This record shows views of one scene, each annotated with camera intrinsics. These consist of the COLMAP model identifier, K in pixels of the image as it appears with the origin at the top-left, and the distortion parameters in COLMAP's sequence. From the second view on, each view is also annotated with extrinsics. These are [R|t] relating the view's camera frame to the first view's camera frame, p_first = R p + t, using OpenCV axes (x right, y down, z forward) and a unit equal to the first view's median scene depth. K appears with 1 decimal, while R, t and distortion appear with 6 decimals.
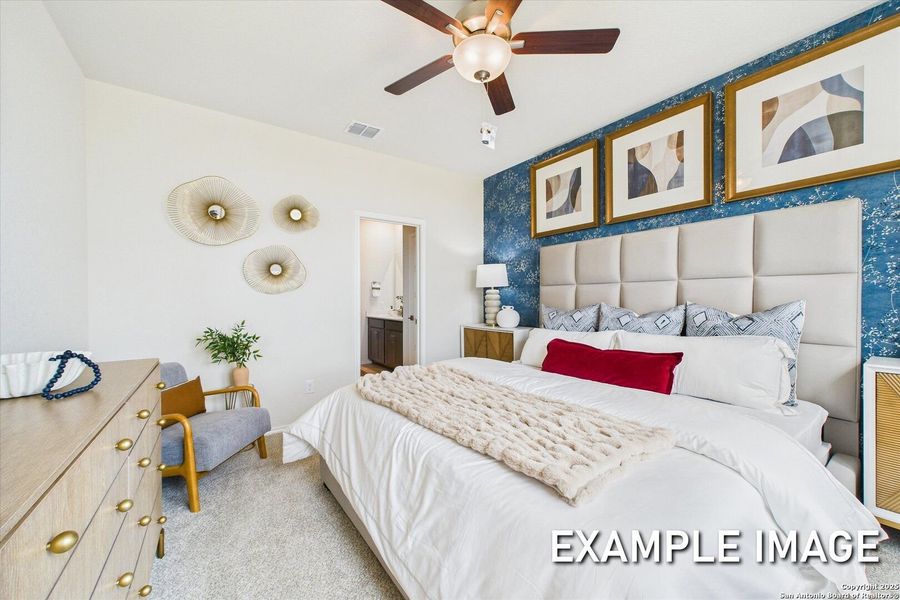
lens RADIAL K [[344.9, 0, 450.8], [0, 344.9, 303.2], [0, 0, 1]] dist [0.001418, 0.000161]
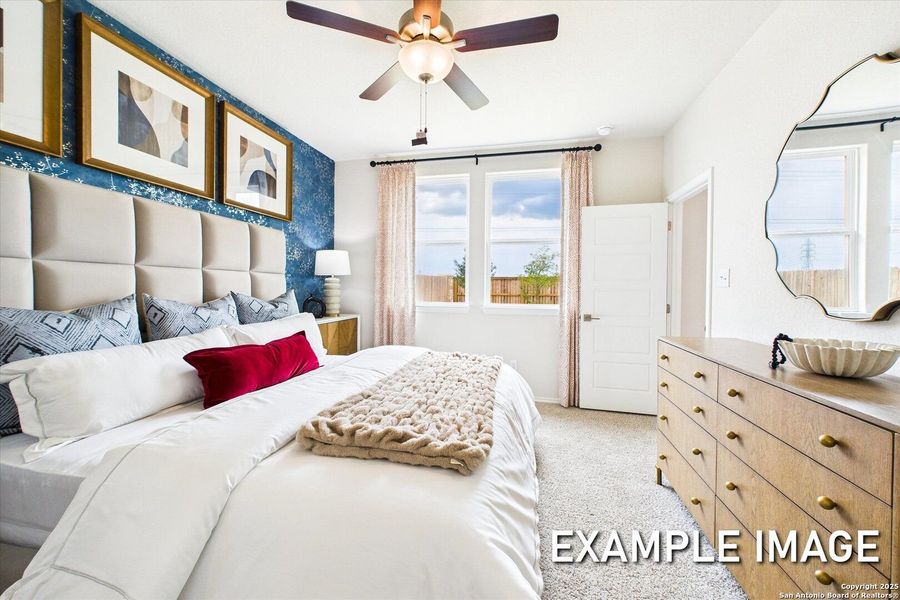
lens RADIAL K [[348.3, 0, 450.1], [0, 348.3, 293.2], [0, 0, 1]] dist [0.001348, 0.000022]
pose [[-0.667655, -0.017680, 0.744261, -0.567810], [-0.003510, 0.999782, 0.020601, -0.023620], [-0.744463, 0.011142, -0.667571, 1.232100]]
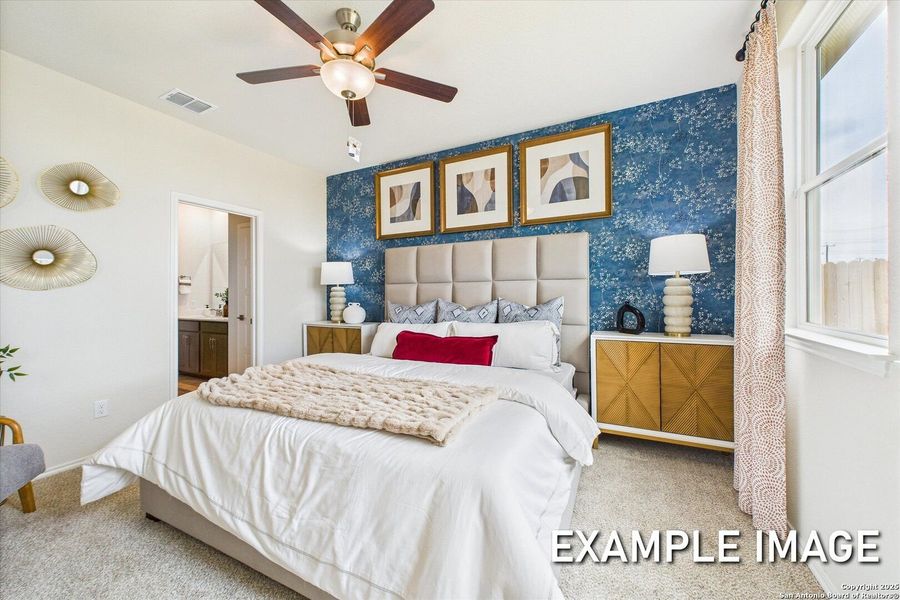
lens RADIAL K [[344.3, 0, 450.0], [0, 344.3, 296.9], [0, 0, 1]] dist [0.001819, 0.000178]
pose [[0.886054, -0.004016, 0.463565, -0.100422], [0.008753, 0.999929, -0.008067, 0.002319], [-0.463500, 0.011205, 0.886026, -0.092433]]
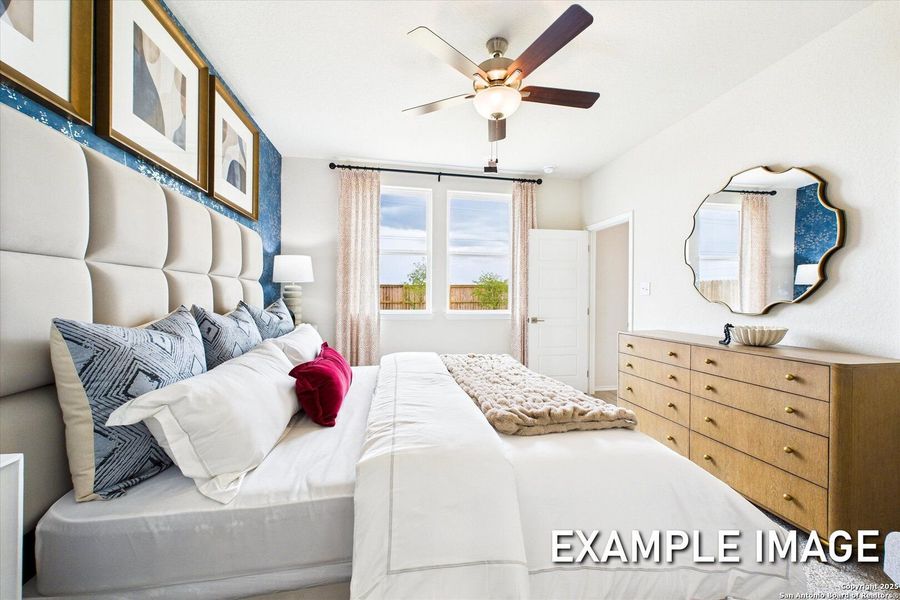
lens RADIAL K [[348.4, 0, 450.0], [0, 348.4, 300.0], [0, 0, 1]] dist [0.000582, -0.000046]
pose [[-0.908993, -0.011156, 0.416663, -0.209641], [-0.004067, 0.999832, 0.017900, -0.026416], [-0.416792, 0.014576, -0.908885, 1.632883]]
